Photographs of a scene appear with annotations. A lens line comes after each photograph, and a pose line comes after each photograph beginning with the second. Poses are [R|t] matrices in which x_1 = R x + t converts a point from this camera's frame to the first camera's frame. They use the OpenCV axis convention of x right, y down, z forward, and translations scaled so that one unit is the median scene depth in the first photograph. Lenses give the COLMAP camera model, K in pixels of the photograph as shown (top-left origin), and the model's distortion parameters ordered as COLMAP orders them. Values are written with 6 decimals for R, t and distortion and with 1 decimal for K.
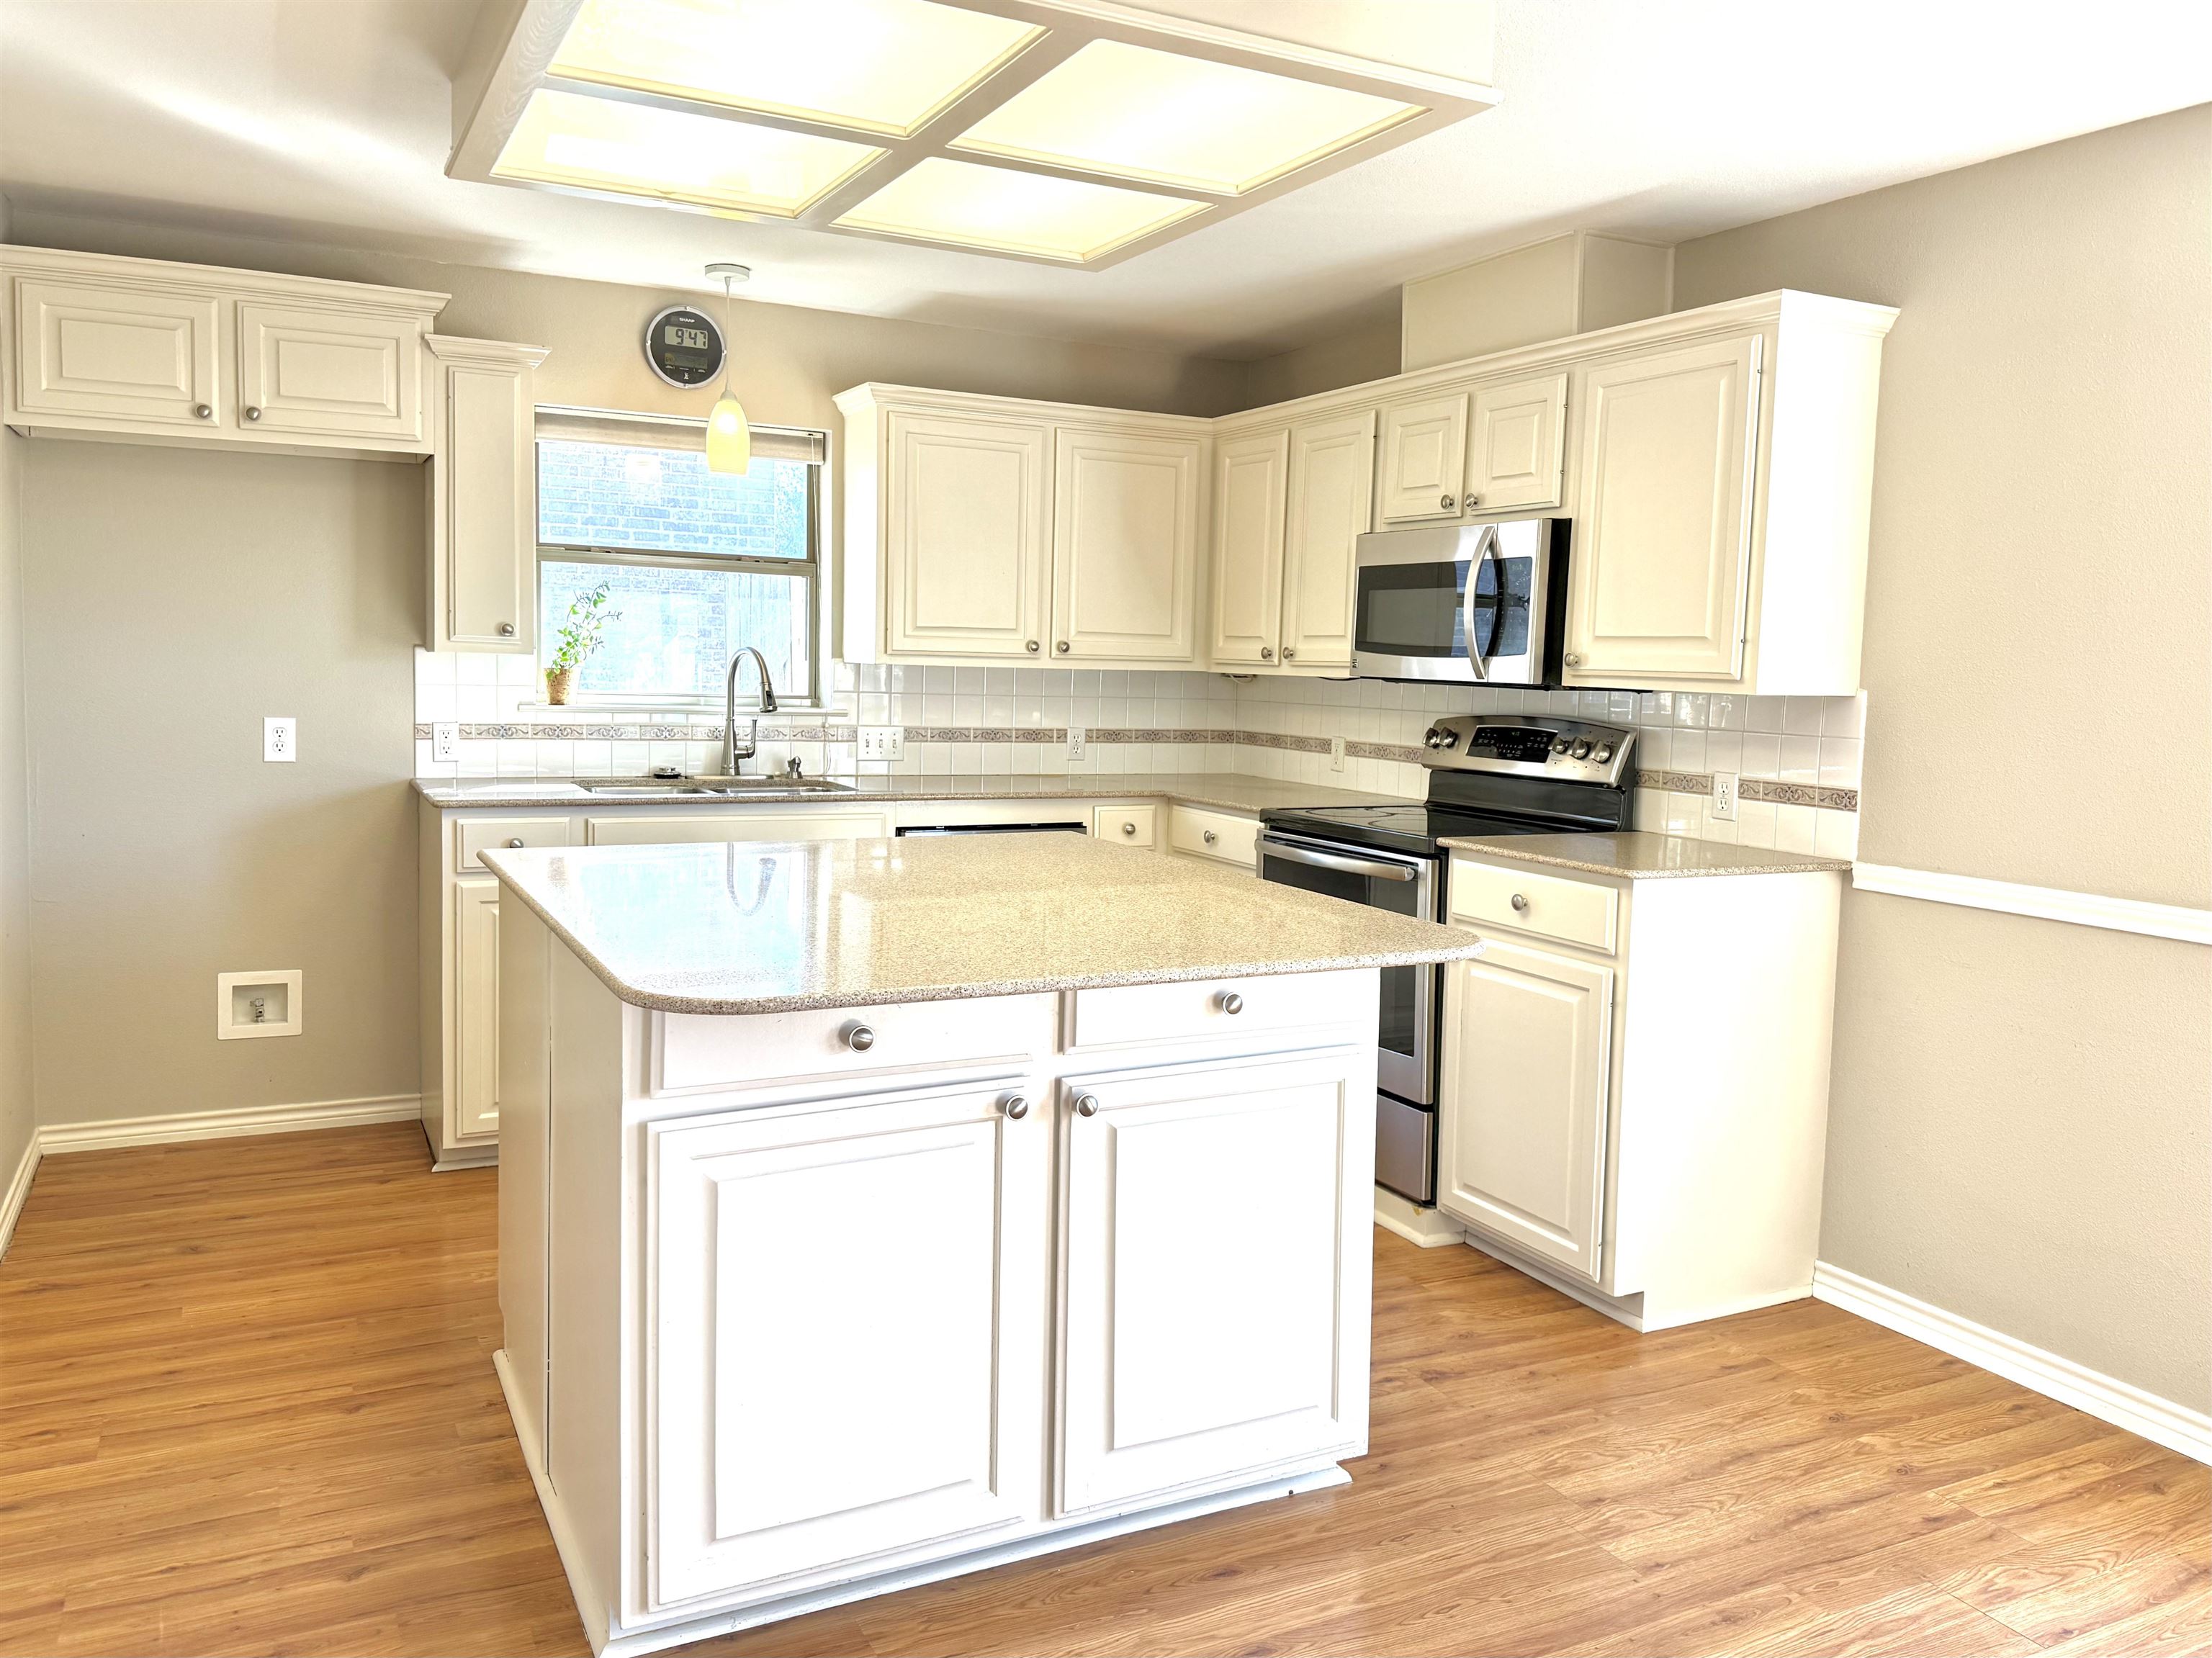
lens RADIAL K [[1667.8, 0, 1109.5], [0, 1667.8, 788.0], [0, 0, 1]] dist [0.064478, -0.084275]
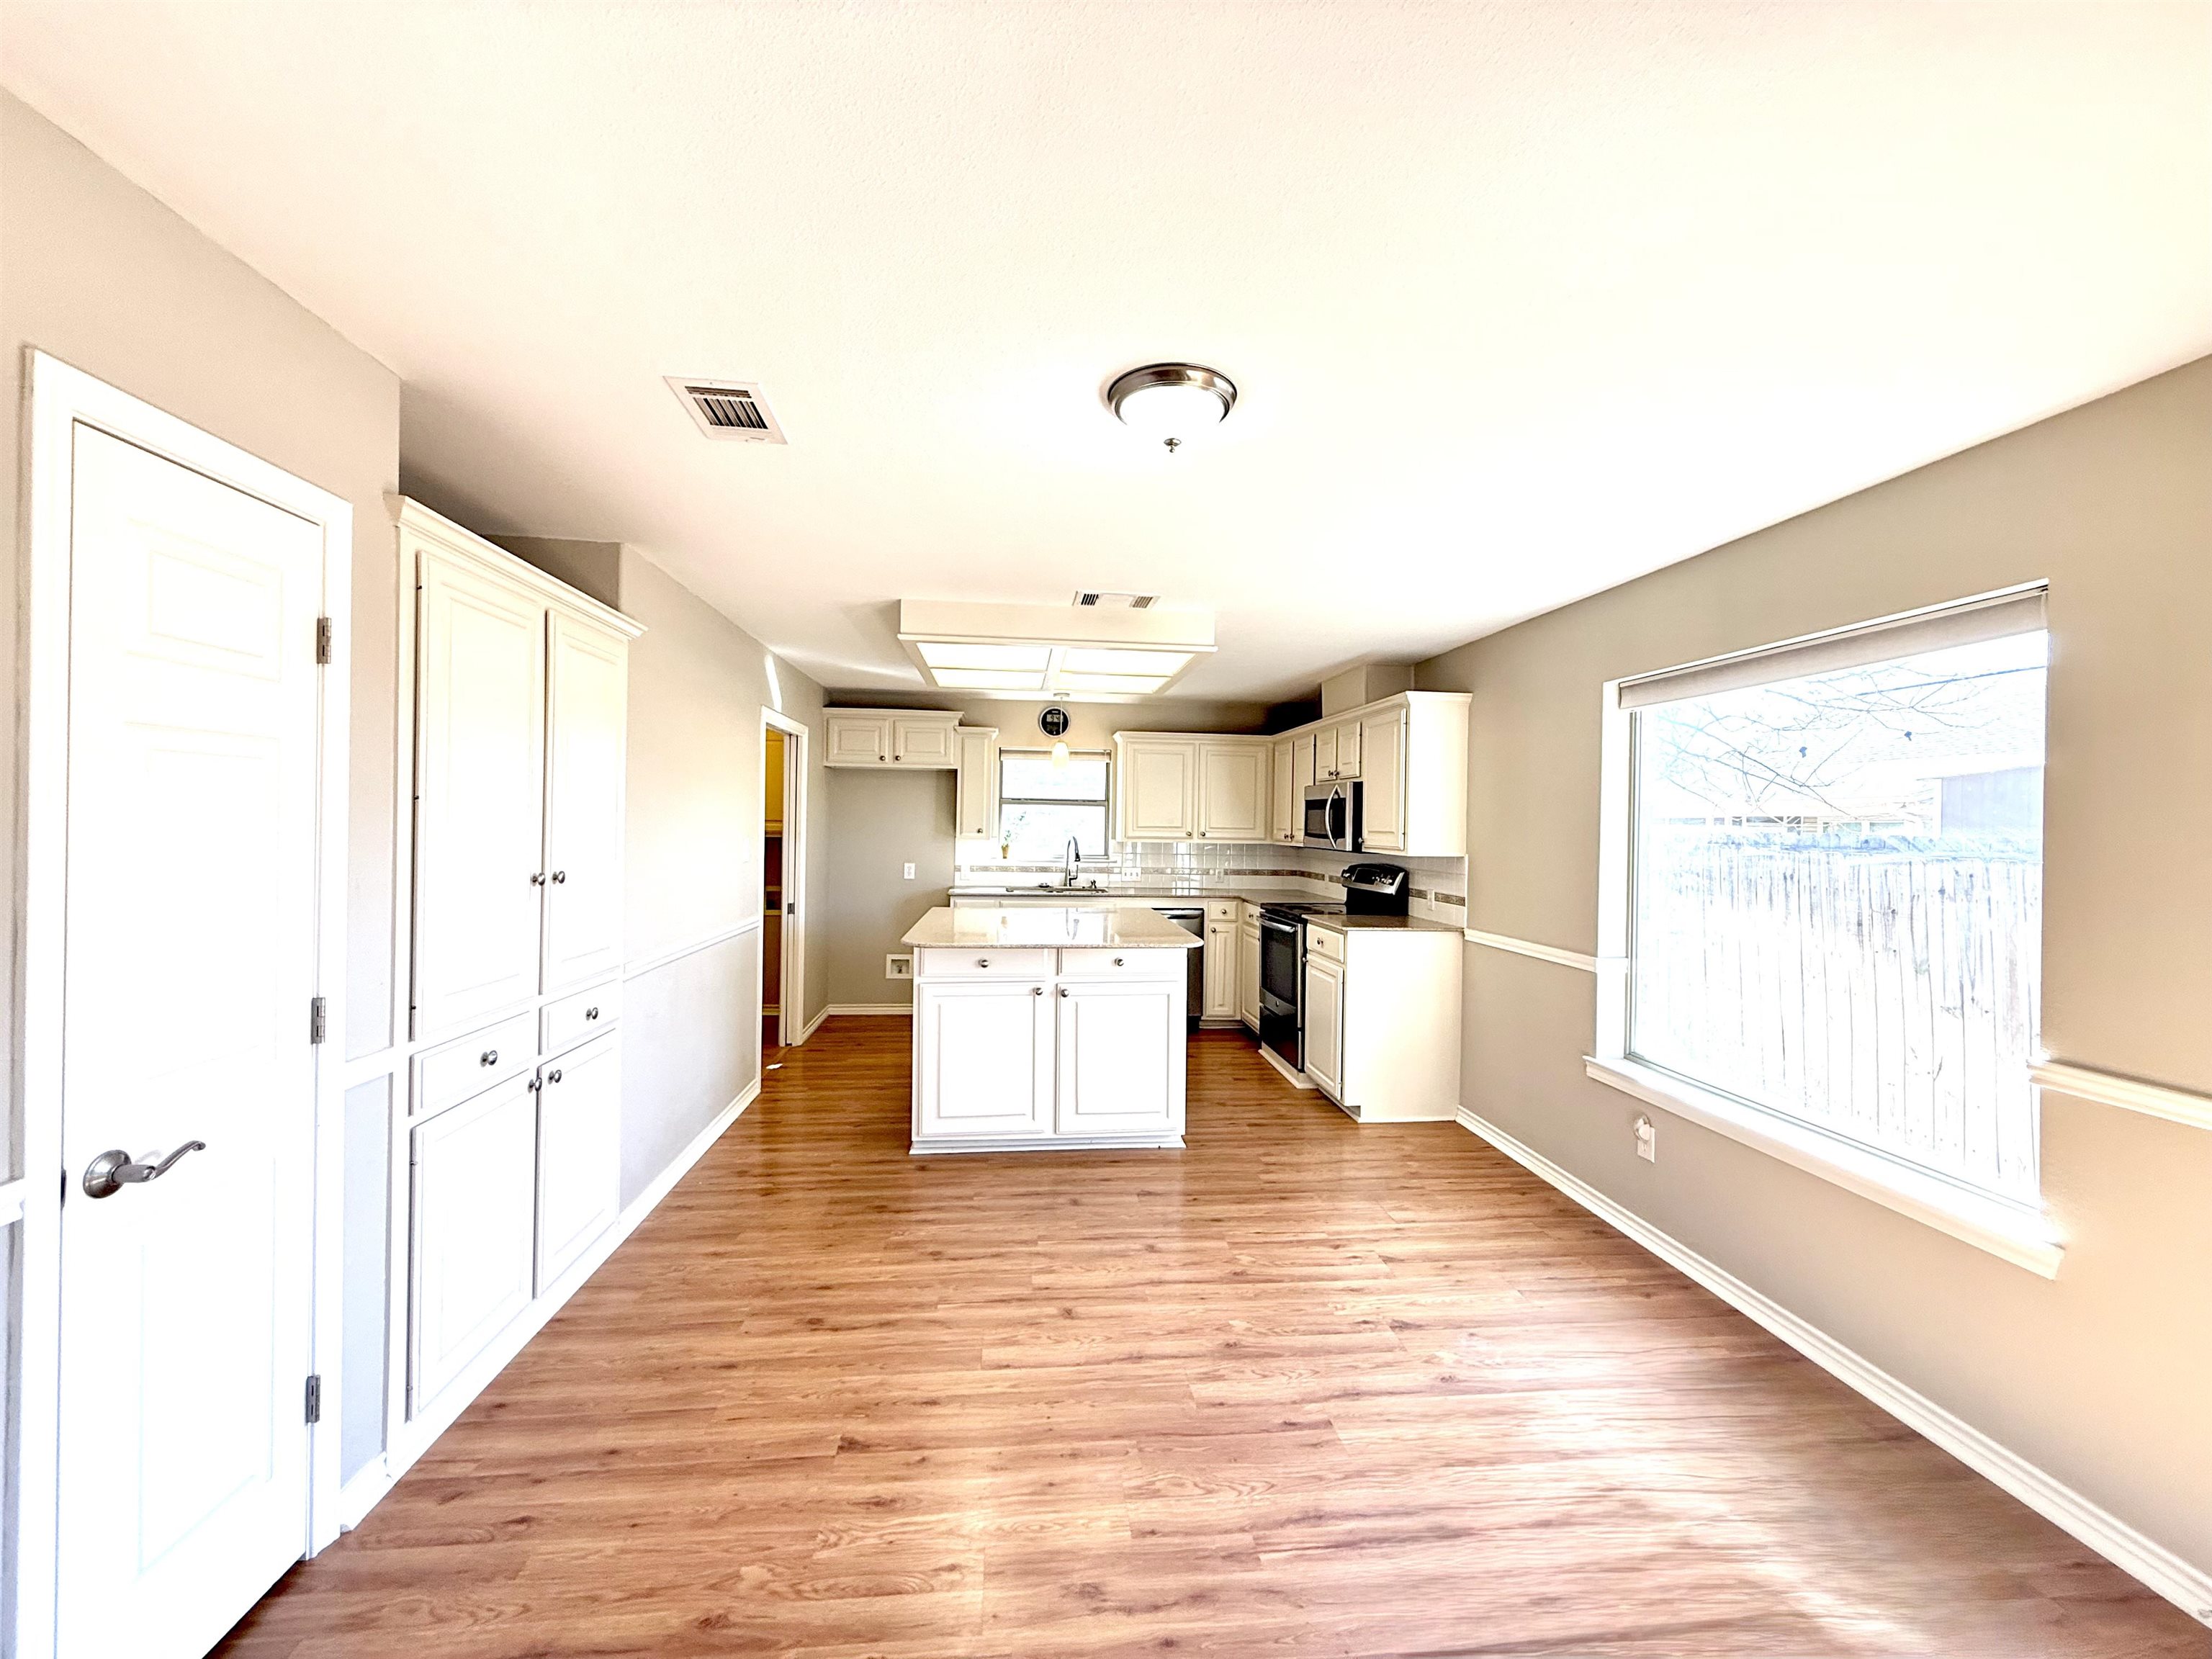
lens RADIAL K [[876.7, 0, 1106.0], [0, 876.7, 829.5], [0, 0, 1]] dist [-0.002048, -0.000293]
pose [[0.936356, -0.009367, -0.350928, 0.325088], [-0.019329, 0.996752, -0.078180, 0.009930], [0.350521, 0.079987, 0.933133, -0.247232]]
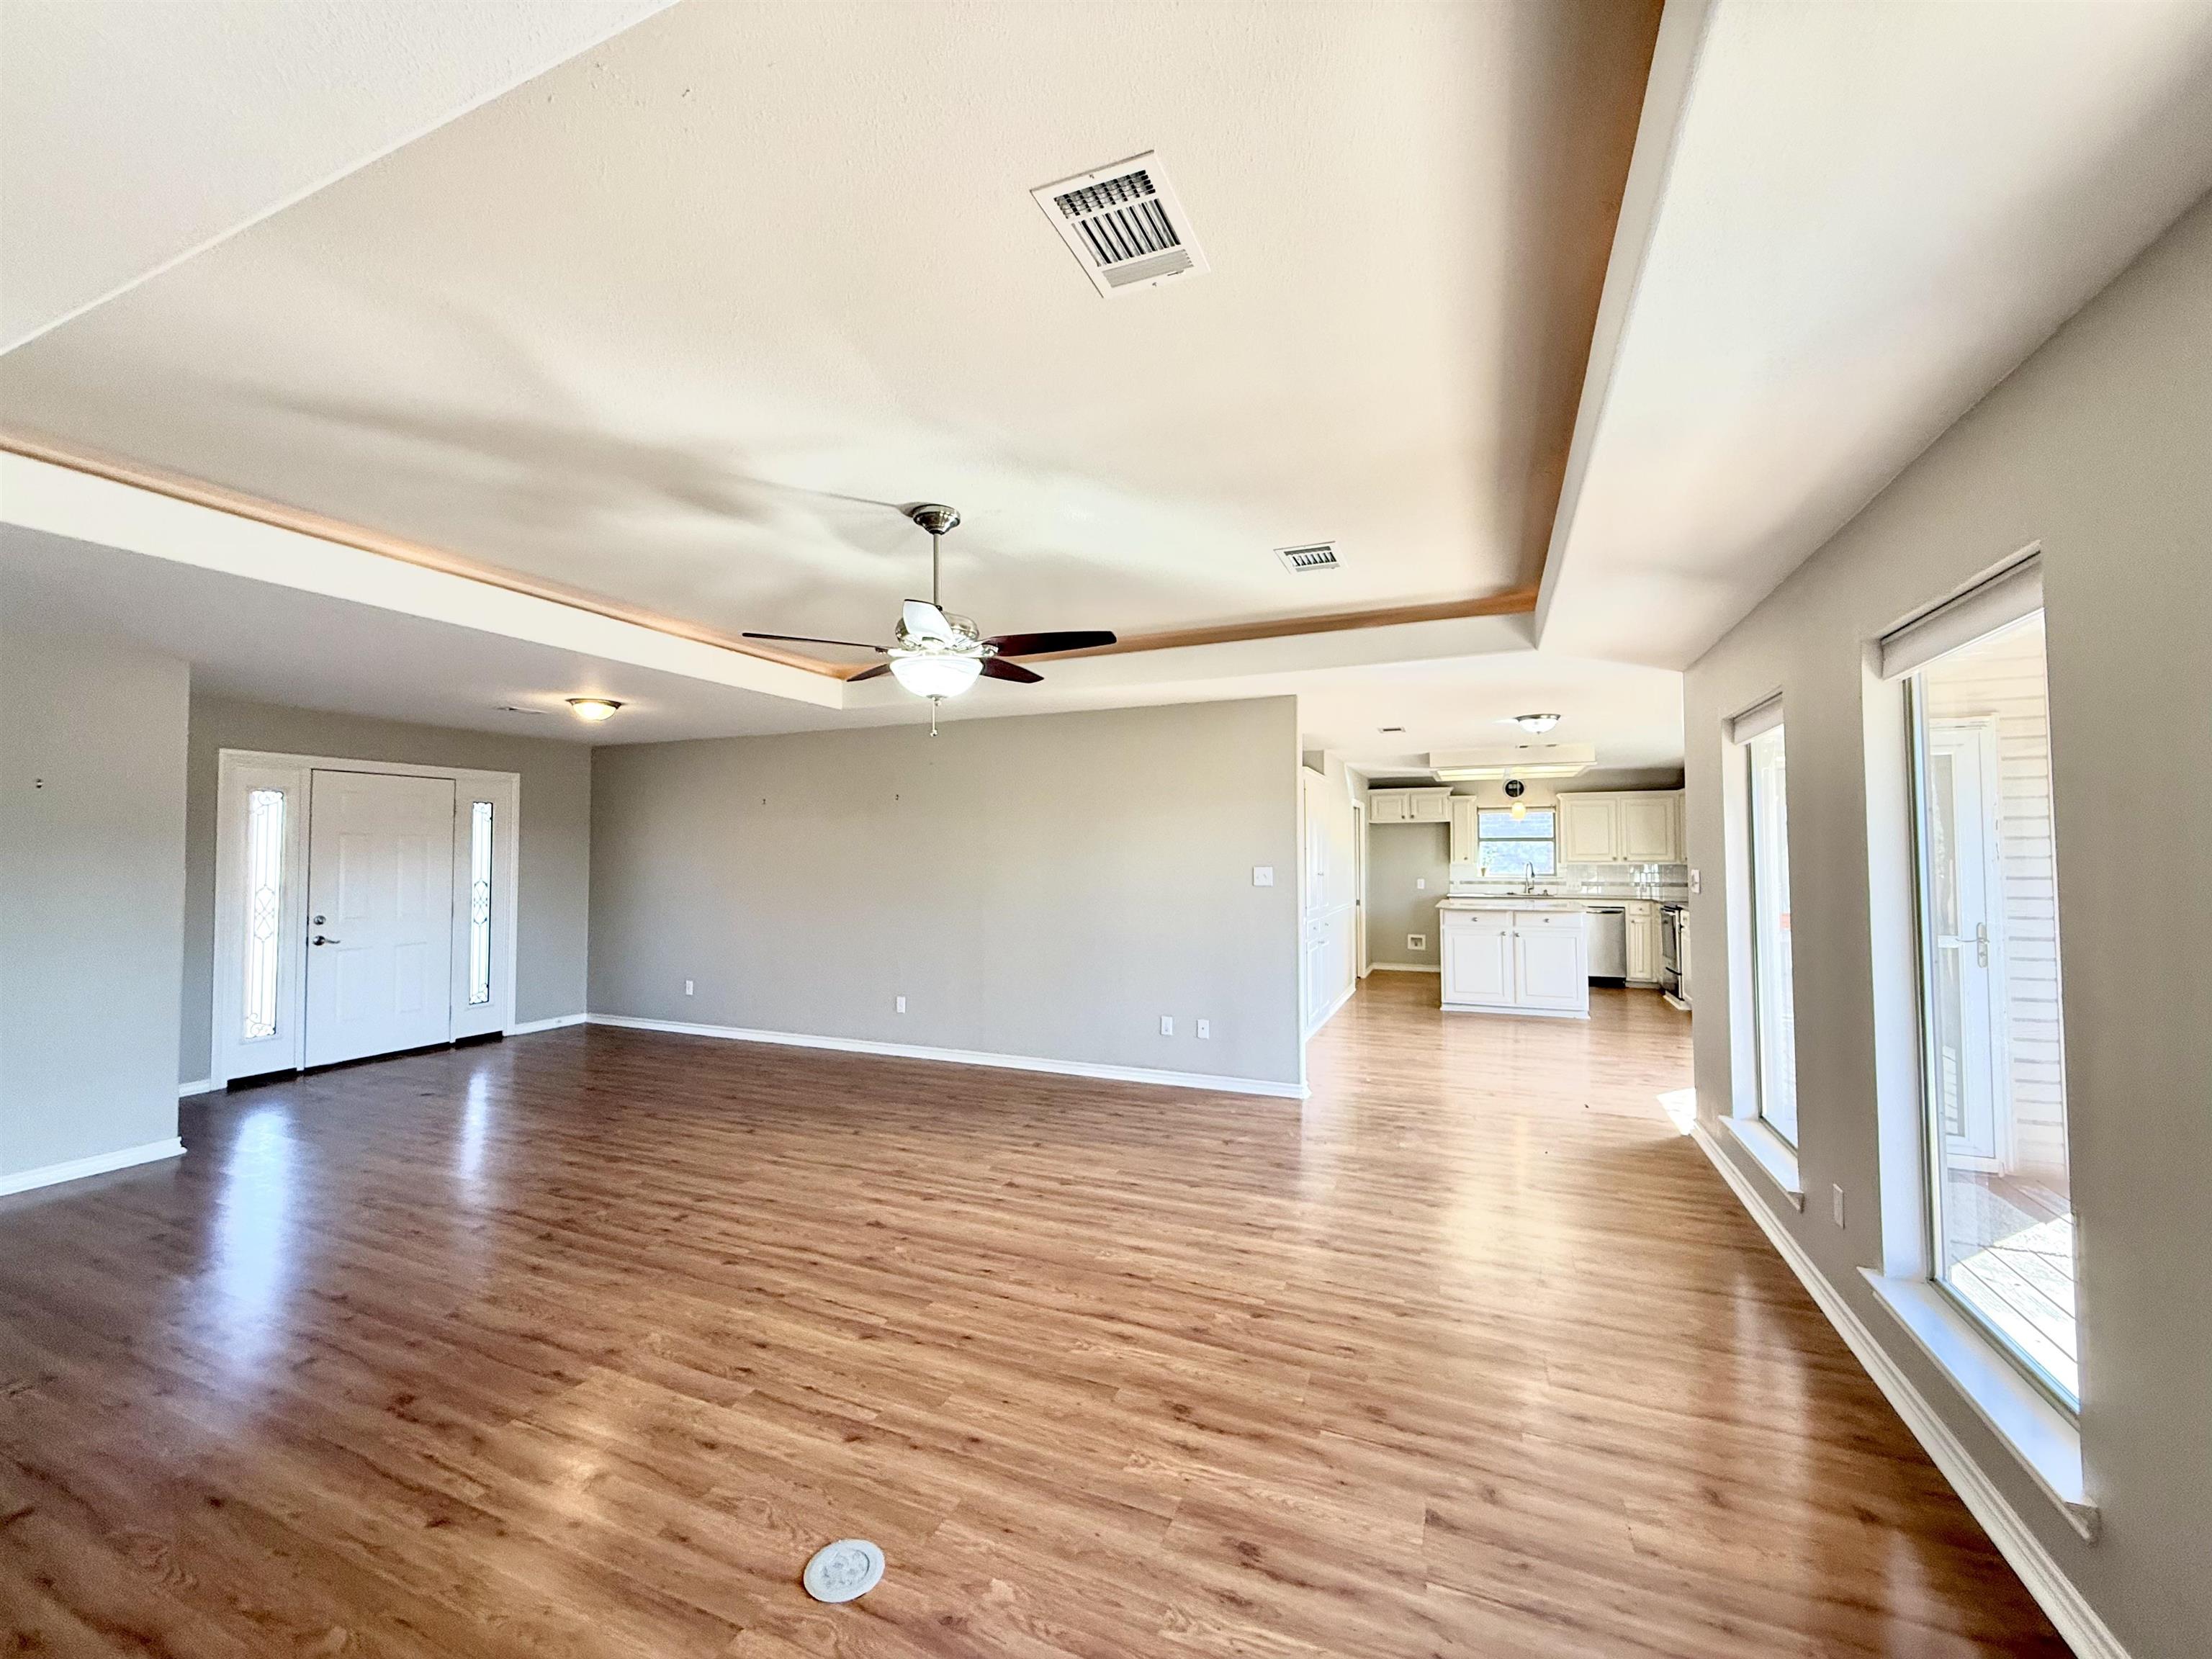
lens RADIAL K [[876.7, 0, 1106.0], [0, 876.7, 829.5], [0, 0, 1]] dist [-0.002048, -0.000293]
pose [[0.641567, -0.050514, -0.765402, 0.801094], [-0.044537, 0.993693, -0.102911, 0.108658], [0.765773, 0.100113, 0.635270, -1.199651]]
